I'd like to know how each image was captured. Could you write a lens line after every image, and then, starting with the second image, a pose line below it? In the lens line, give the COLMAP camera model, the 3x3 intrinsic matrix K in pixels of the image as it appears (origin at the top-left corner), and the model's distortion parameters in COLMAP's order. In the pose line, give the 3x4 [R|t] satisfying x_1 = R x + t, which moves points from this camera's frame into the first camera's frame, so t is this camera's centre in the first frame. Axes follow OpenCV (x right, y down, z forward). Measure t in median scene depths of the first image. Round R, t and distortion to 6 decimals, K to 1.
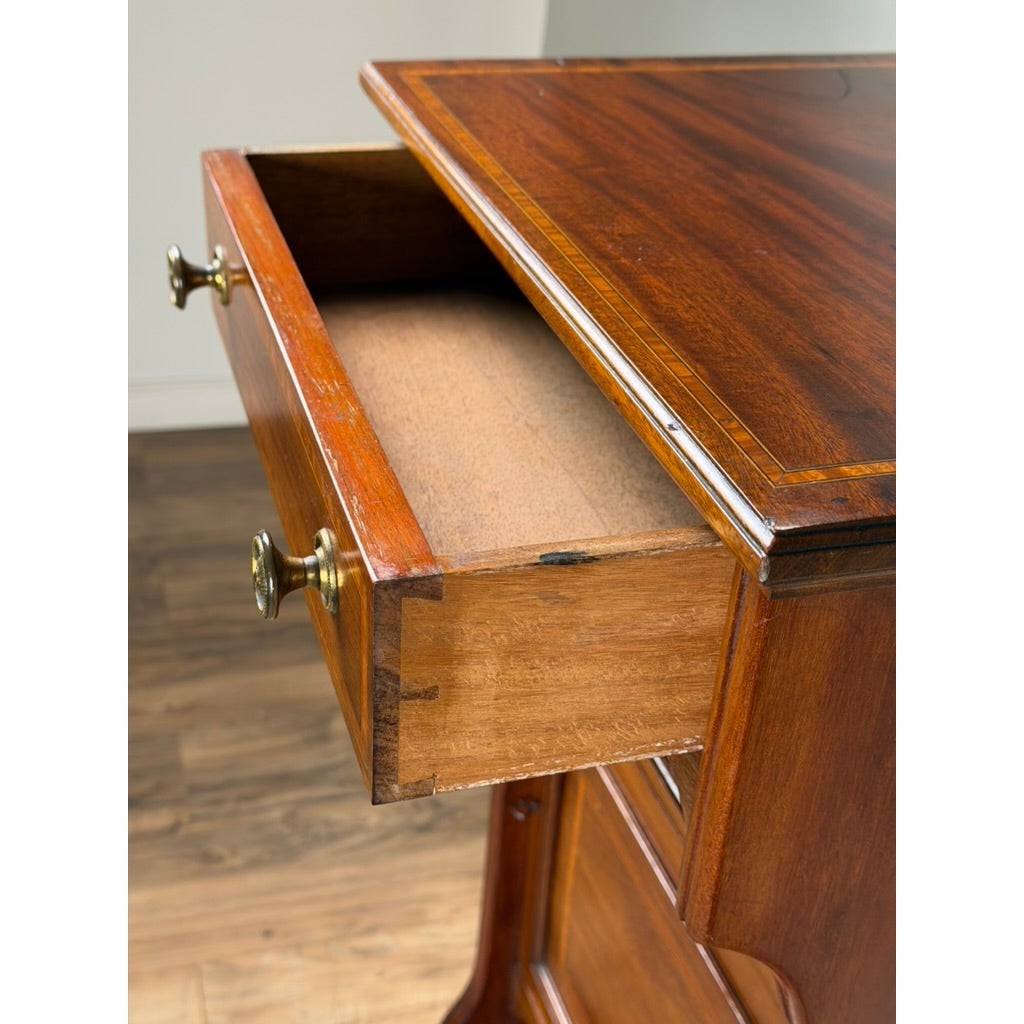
lens RADIAL K [[1424.5, 0, 507.7], [0, 1424.5, 513.9], [0, 0, 1]] dist [0.115221, 0.000000]
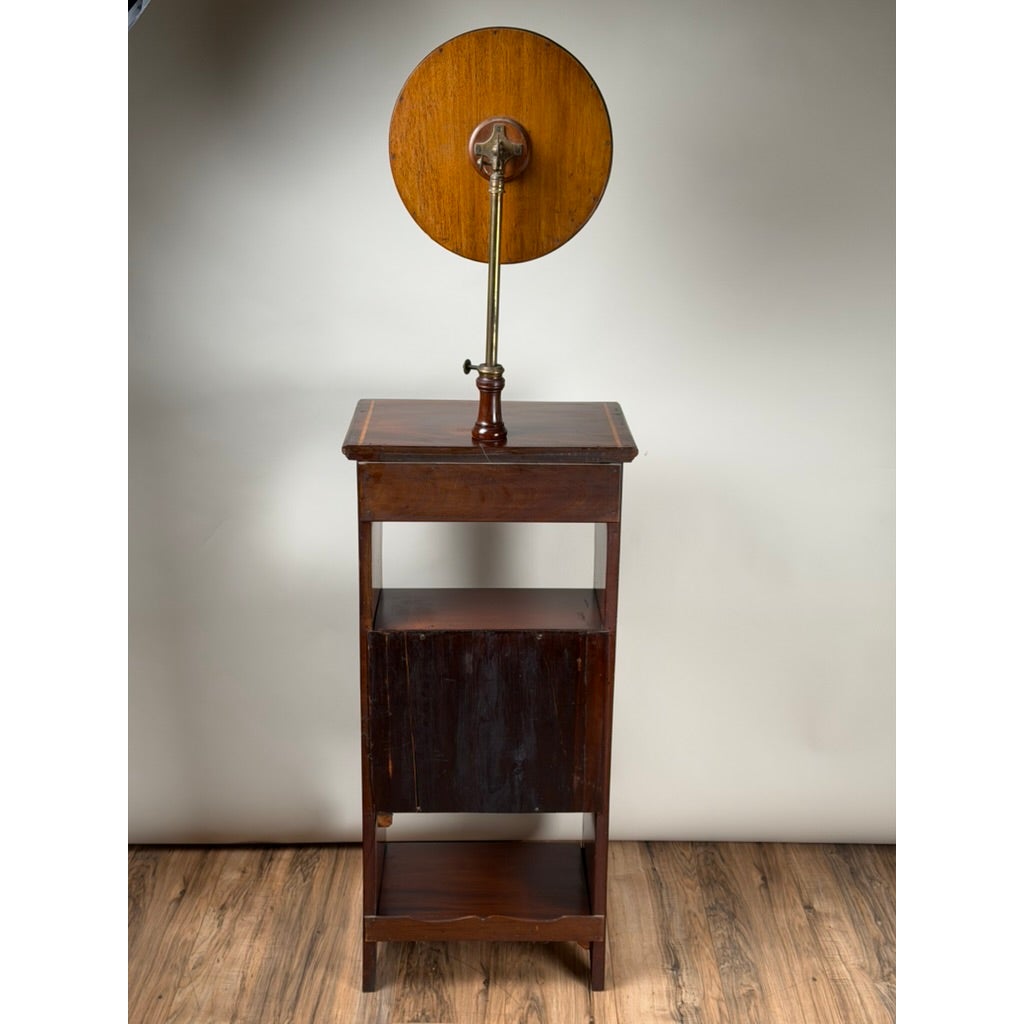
lens RADIAL K [[1424.5, 0, 510.2], [0, 1424.5, 521.4], [0, 0, 1]] dist [0.115221, 0.000000]
pose [[0.271879, -0.350738, 0.896139, -1.326278], [0.501542, 0.846391, 0.179104, -0.259929], [-0.821302, 0.400756, 0.406025, -0.213356]]
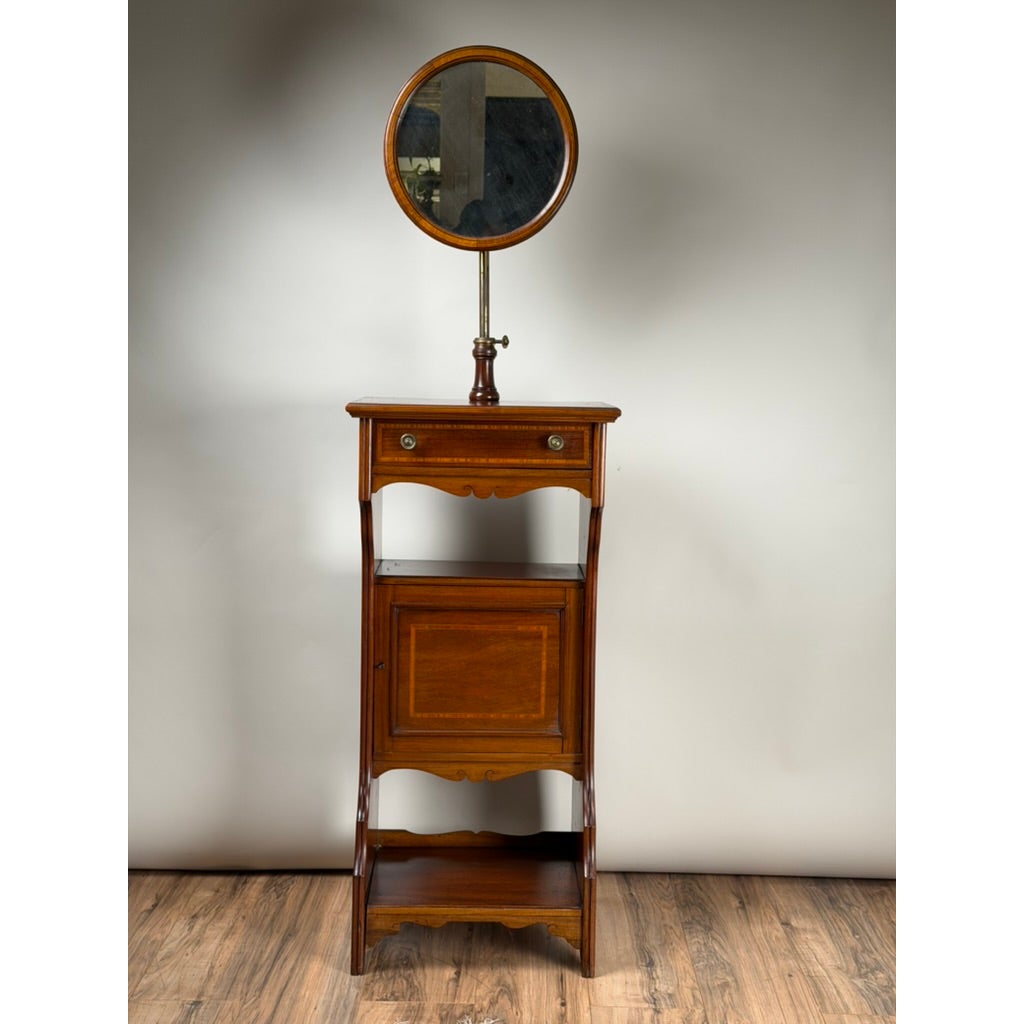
lens RADIAL K [[1424.5, 0, 506.0], [0, 1424.5, 507.1], [0, 0, 1]] dist [0.115221, 0.000000]
pose [[0.276601, -0.163573, 0.946961, -1.481268], [0.494217, 0.869319, 0.005804, 0.029187], [-0.824161, 0.466399, 0.321295, -0.123111]]
